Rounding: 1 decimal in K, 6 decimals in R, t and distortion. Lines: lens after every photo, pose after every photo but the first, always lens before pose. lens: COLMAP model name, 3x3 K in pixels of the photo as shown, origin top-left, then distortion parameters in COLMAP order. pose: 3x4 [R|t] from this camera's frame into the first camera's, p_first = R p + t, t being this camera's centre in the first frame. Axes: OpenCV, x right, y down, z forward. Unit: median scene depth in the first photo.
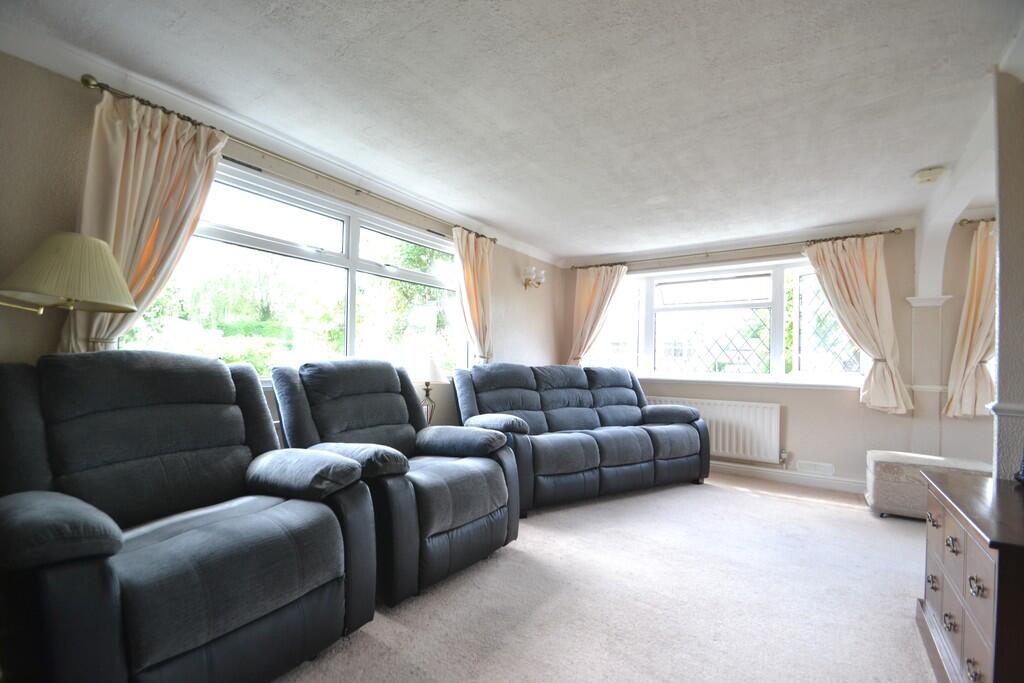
lens RADIAL K [[453.2, 0, 490.6], [0, 453.2, 354.8], [0, 0, 1]] dist [0.013409, -0.017256]
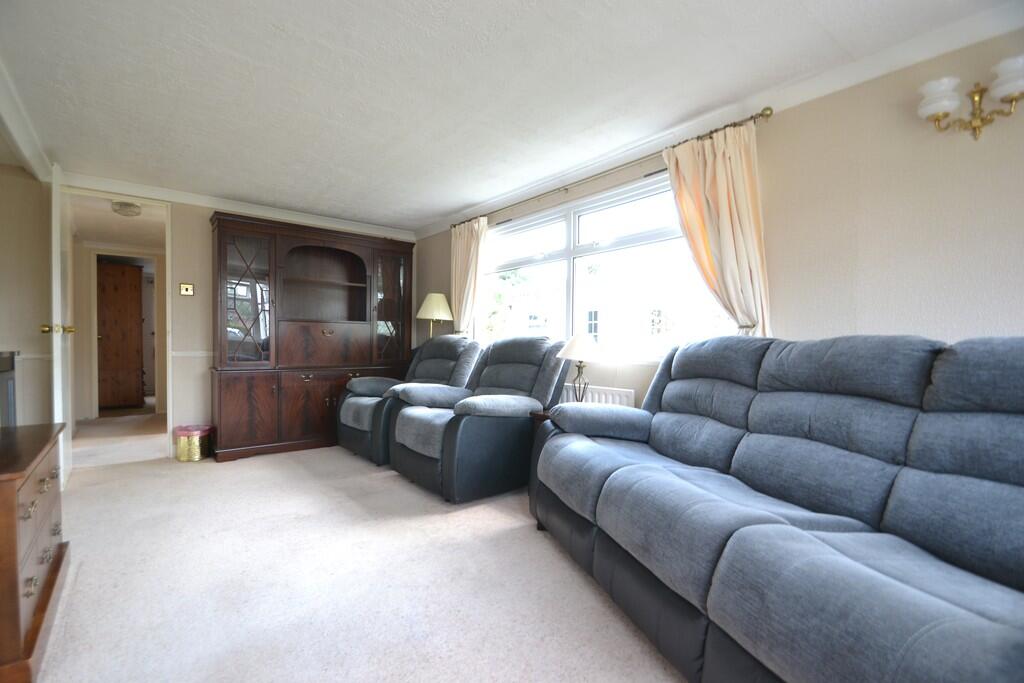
lens RADIAL K [[453.2, 0, 490.6], [0, 453.2, 354.8], [0, 0, 1]] dist [0.013409, -0.017256]
pose [[-0.292982, 0.004154, -0.956109, 0.844328], [0.001125, 0.999991, 0.003999, 0.049783], [0.956117, 0.000096, -0.292984, 1.137427]]
